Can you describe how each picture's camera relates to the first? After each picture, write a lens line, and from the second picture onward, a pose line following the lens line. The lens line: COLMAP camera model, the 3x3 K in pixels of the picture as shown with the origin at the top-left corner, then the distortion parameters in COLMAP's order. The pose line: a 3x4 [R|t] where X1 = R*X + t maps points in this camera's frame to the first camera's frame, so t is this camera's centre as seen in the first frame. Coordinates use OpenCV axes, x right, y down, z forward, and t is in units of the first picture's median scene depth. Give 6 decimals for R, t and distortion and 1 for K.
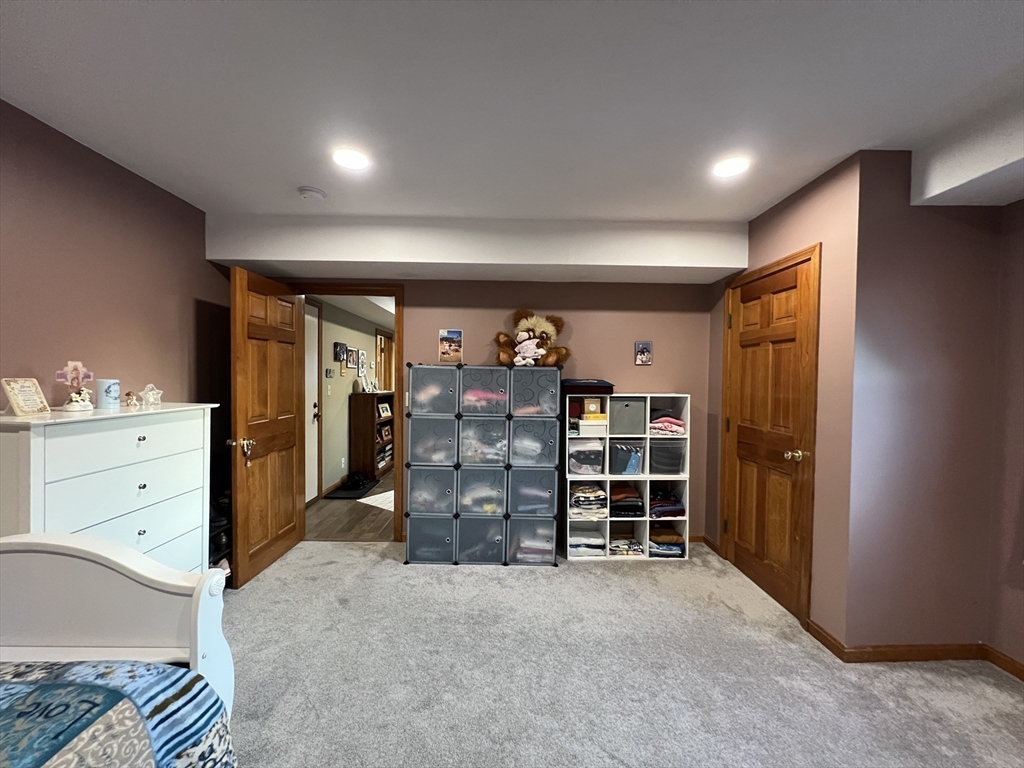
lens RADIAL K [[405.3, 0, 513.2], [0, 405.3, 385.4], [0, 0, 1]] dist [-0.000942, -0.000088]
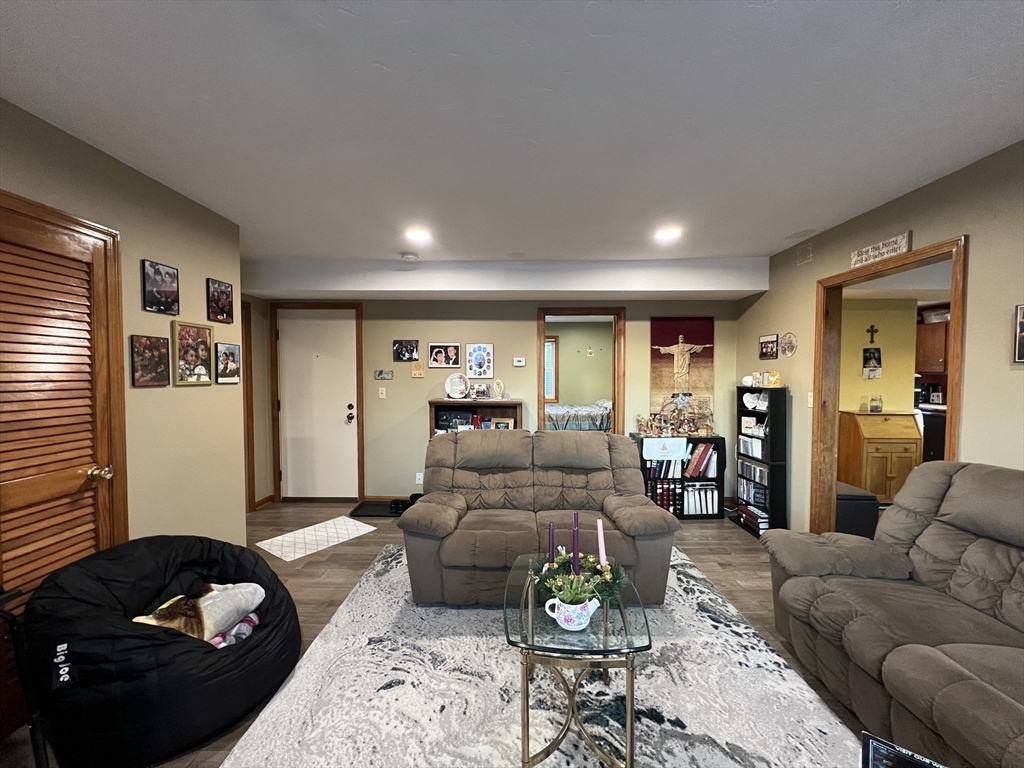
lens RADIAL K [[405.3, 0, 513.8], [0, 405.3, 386.4], [0, 0, 1]] dist [-0.000942, -0.000088]
pose [[-0.023342, 0.021644, -0.999493, 0.737940], [-0.022268, 0.999506, 0.022164, -0.047476], [0.999480, 0.022774, -0.022848, 2.084026]]
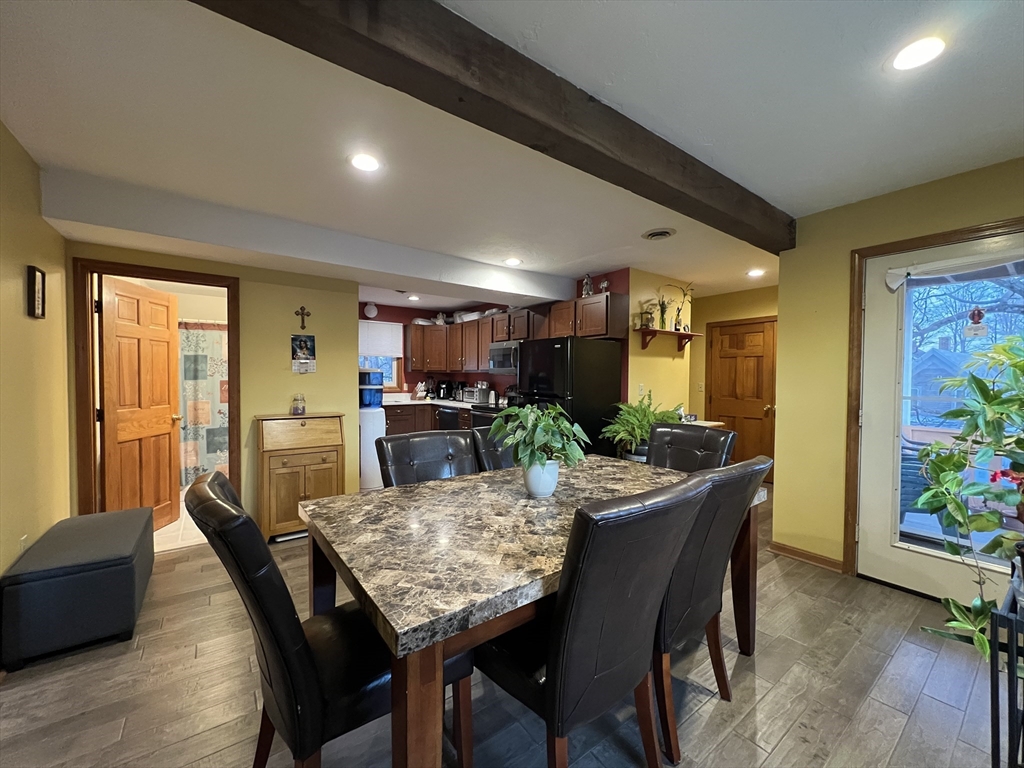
lens RADIAL K [[408.4, 0, 513.7], [0, 408.4, 385.7], [0, 0, 1]] dist [-0.003311, 0.000176]
pose [[0.586136, 0.010959, -0.810138, 0.555147], [-0.019109, 0.999817, -0.000301, -0.046944], [0.809987, 0.015658, 0.586238, 3.161464]]
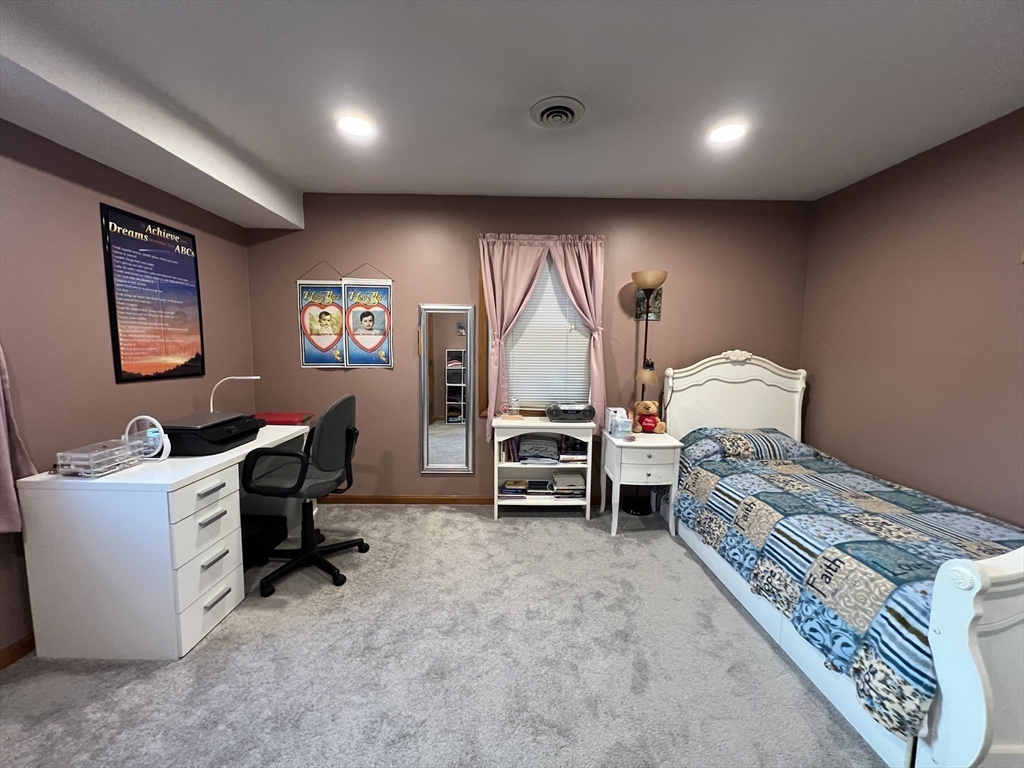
lens RADIAL K [[405.3, 0, 512.6], [0, 405.3, 385.5], [0, 0, 1]] dist [-0.000942, -0.000088]
pose [[-0.999780, -0.020944, -0.001334, 0.105882], [-0.020957, 0.992952, 0.116647, -0.000607], [-0.001119, 0.116649, -0.993173, 0.772509]]
